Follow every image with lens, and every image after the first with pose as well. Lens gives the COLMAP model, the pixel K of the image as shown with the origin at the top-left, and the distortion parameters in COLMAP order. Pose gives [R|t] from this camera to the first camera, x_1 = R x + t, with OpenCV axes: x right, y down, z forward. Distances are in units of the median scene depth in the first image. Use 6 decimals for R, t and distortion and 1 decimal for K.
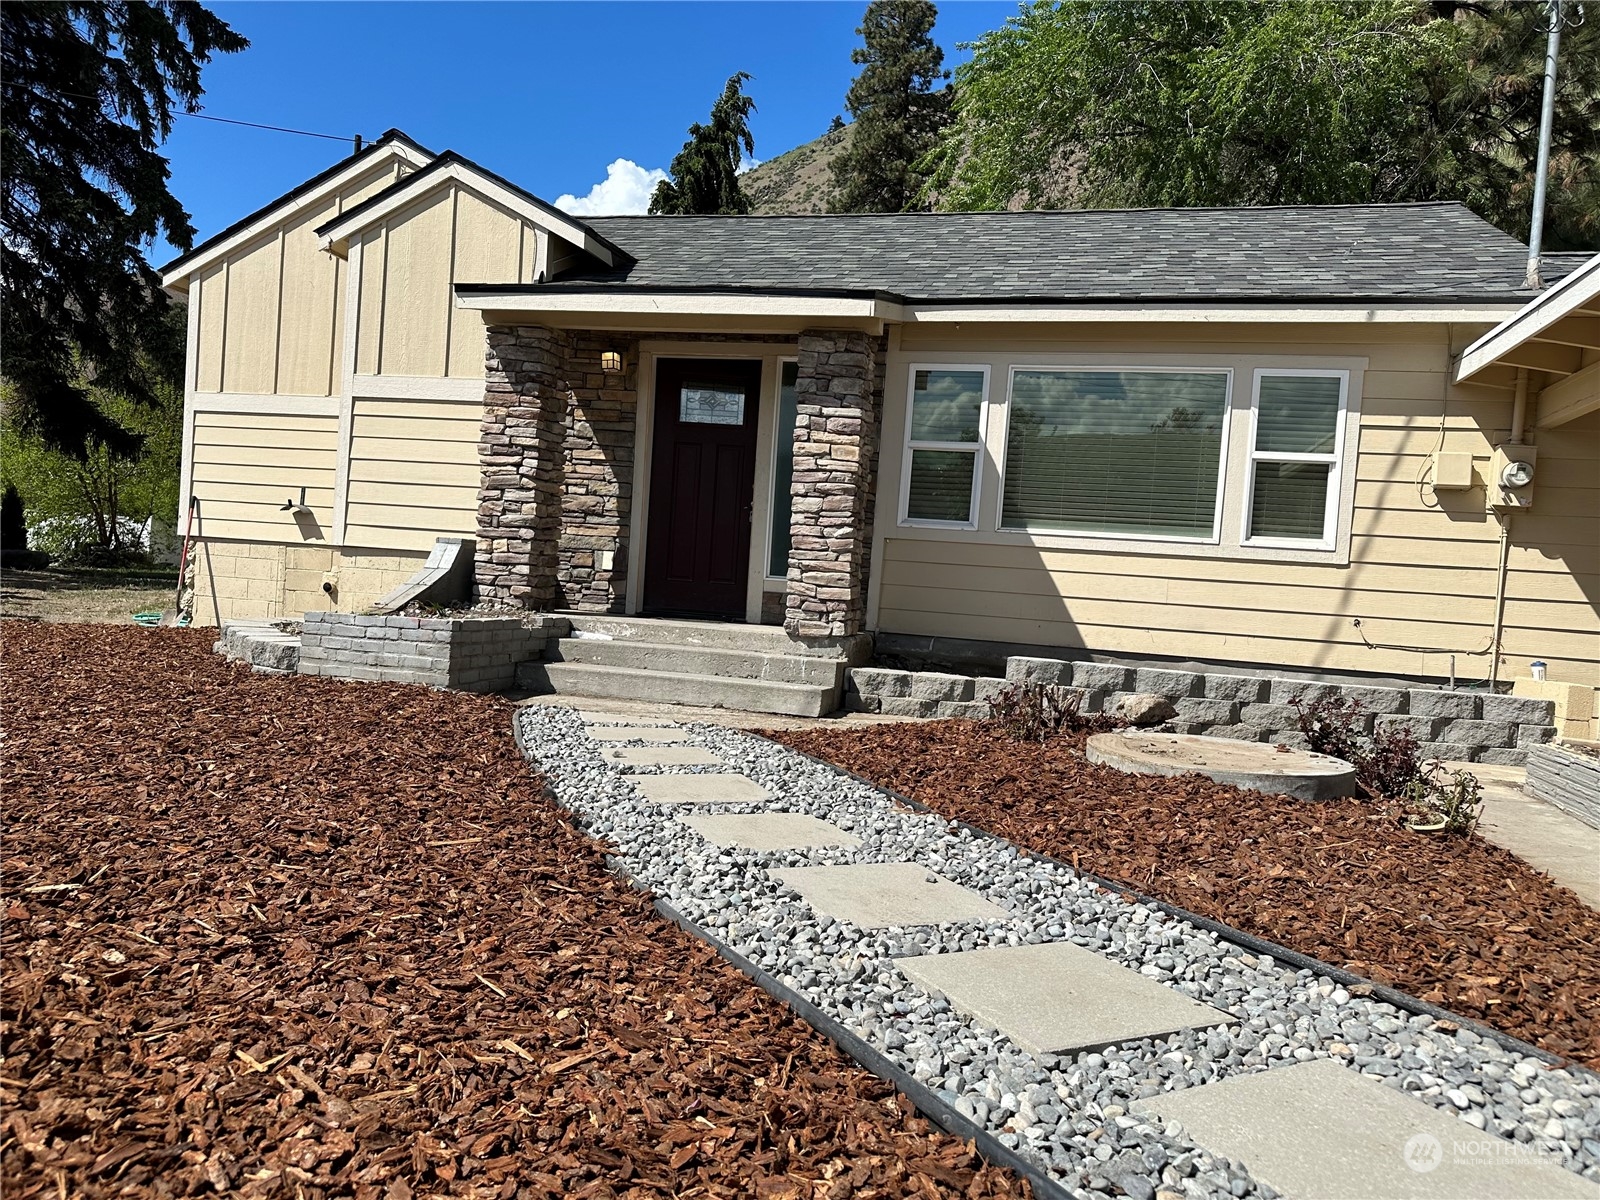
lens RADIAL K [[1090.8, 0, 805.3], [0, 1090.8, 614.1], [0, 0, 1]] dist [0.092635, -0.113242]
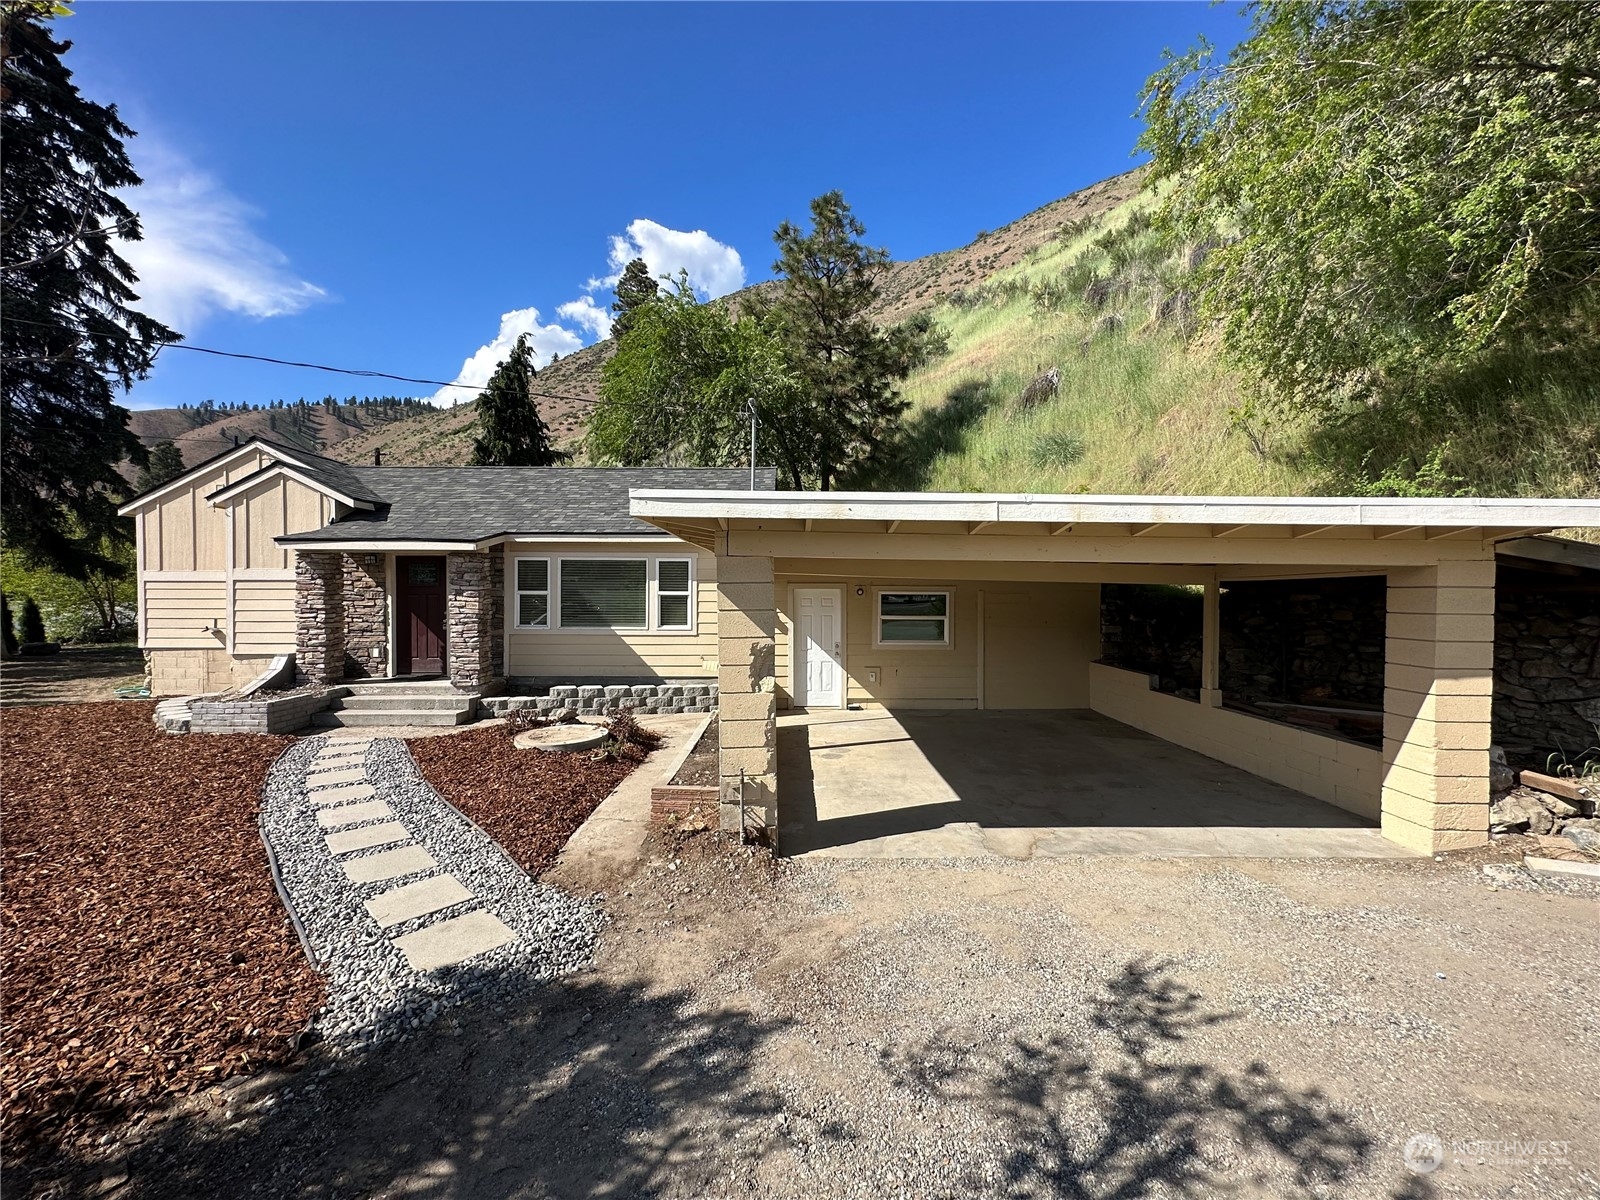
lens RADIAL K [[633.2, 0, 800.0], [0, 633.2, 600.0], [0, 0, 1]] dist [-0.000691, -0.000211]
pose [[0.965128, -0.069951, 0.252260, 0.340446], [0.071408, 0.997441, 0.003384, -0.106770], [-0.251852, 0.014748, 0.967653, -0.428525]]
